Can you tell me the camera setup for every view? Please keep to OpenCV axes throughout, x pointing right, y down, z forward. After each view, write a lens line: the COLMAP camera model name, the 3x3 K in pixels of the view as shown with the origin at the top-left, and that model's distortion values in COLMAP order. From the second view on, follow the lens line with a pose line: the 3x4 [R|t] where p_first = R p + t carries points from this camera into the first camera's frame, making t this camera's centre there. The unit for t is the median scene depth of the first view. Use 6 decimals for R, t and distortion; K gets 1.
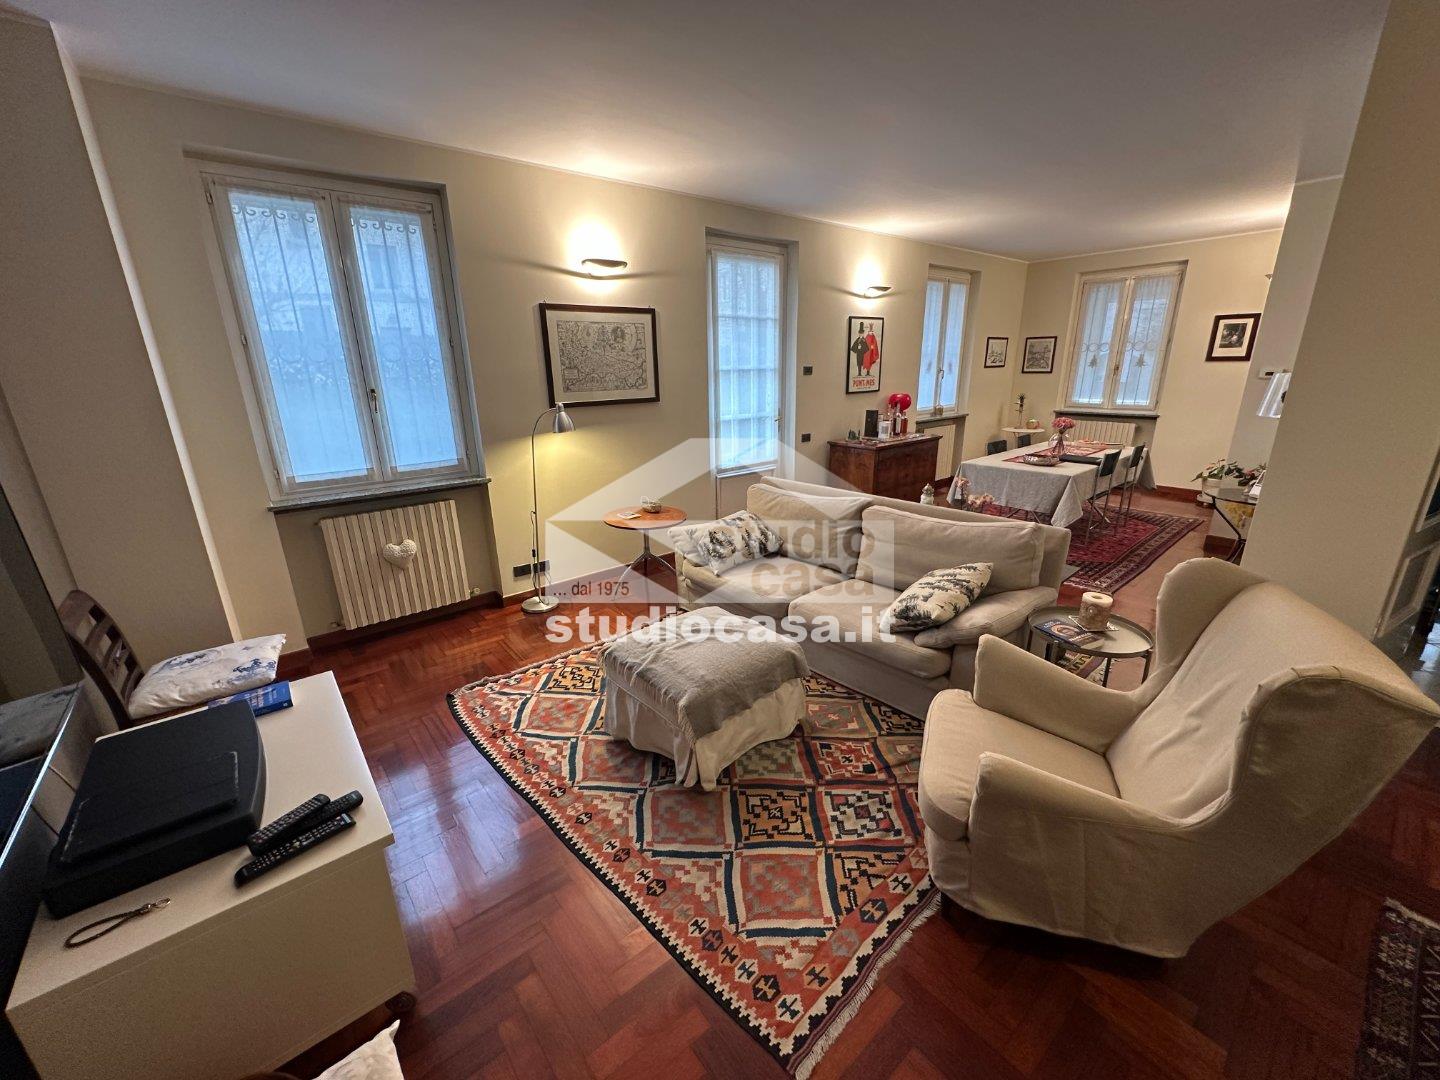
lens RADIAL K [[571.2, 0, 719.7], [0, 571.2, 540.2], [0, 0, 1]] dist [-0.003811, 0.000156]
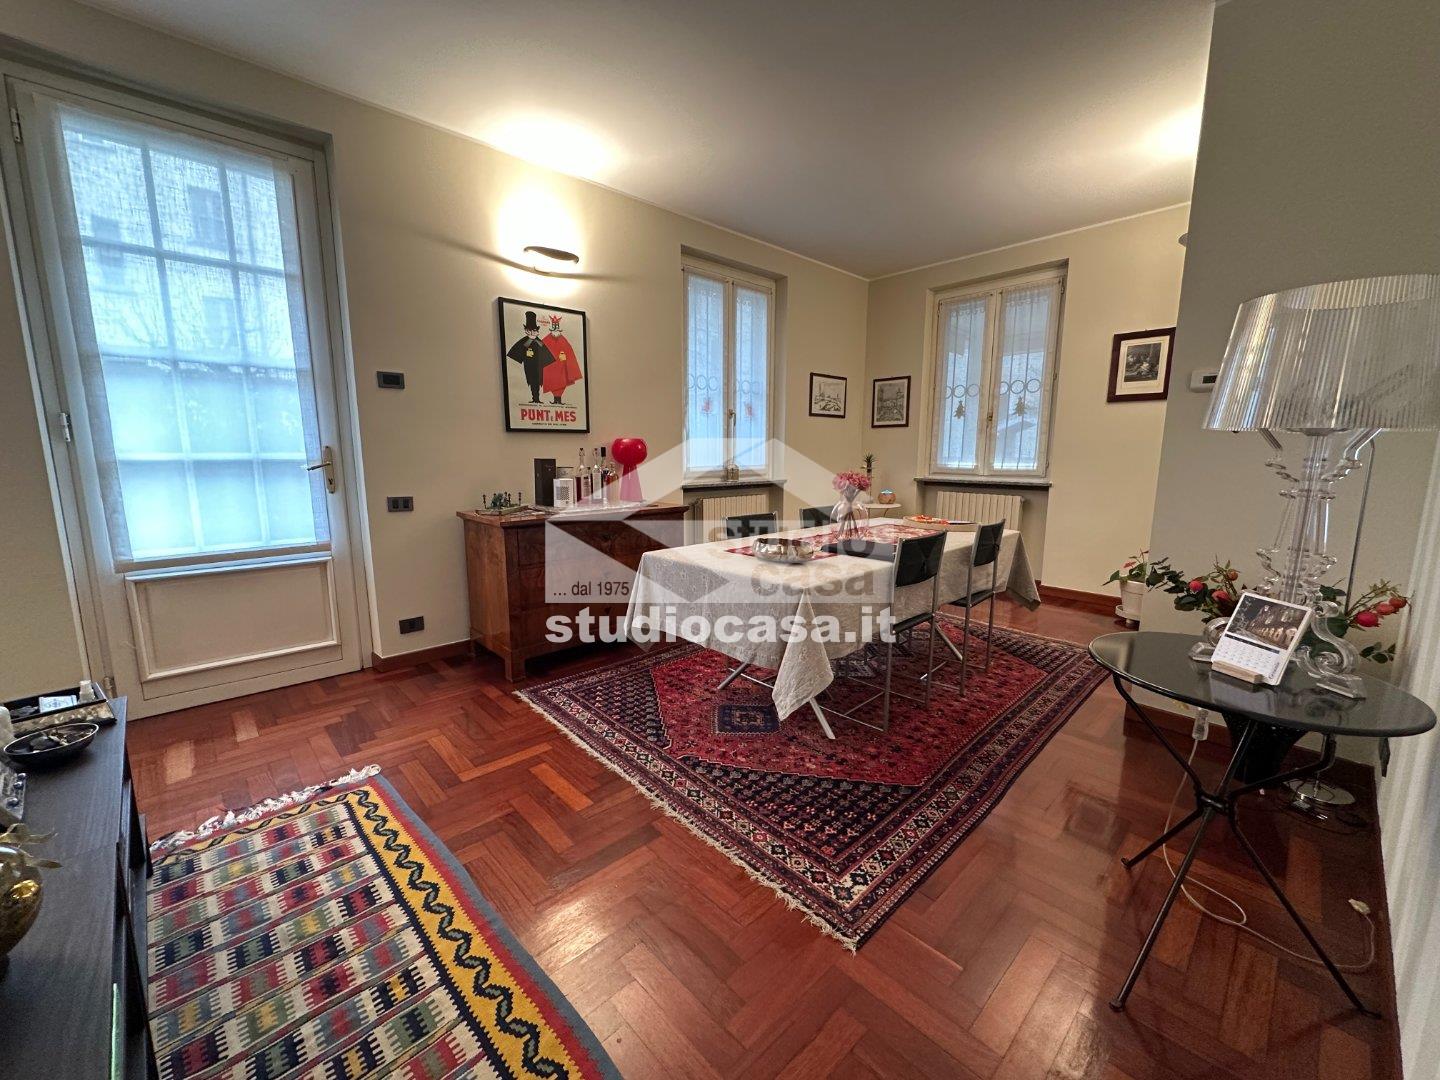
lens RADIAL K [[571.2, 0, 719.2], [0, 571.2, 538.8], [0, 0, 1]] dist [-0.003811, 0.000156]
pose [[0.998036, 0.010940, 0.061679, 0.397129], [-0.001826, 0.989295, -0.145919, -0.065871], [-0.062615, 0.145520, 0.987372, 0.433412]]
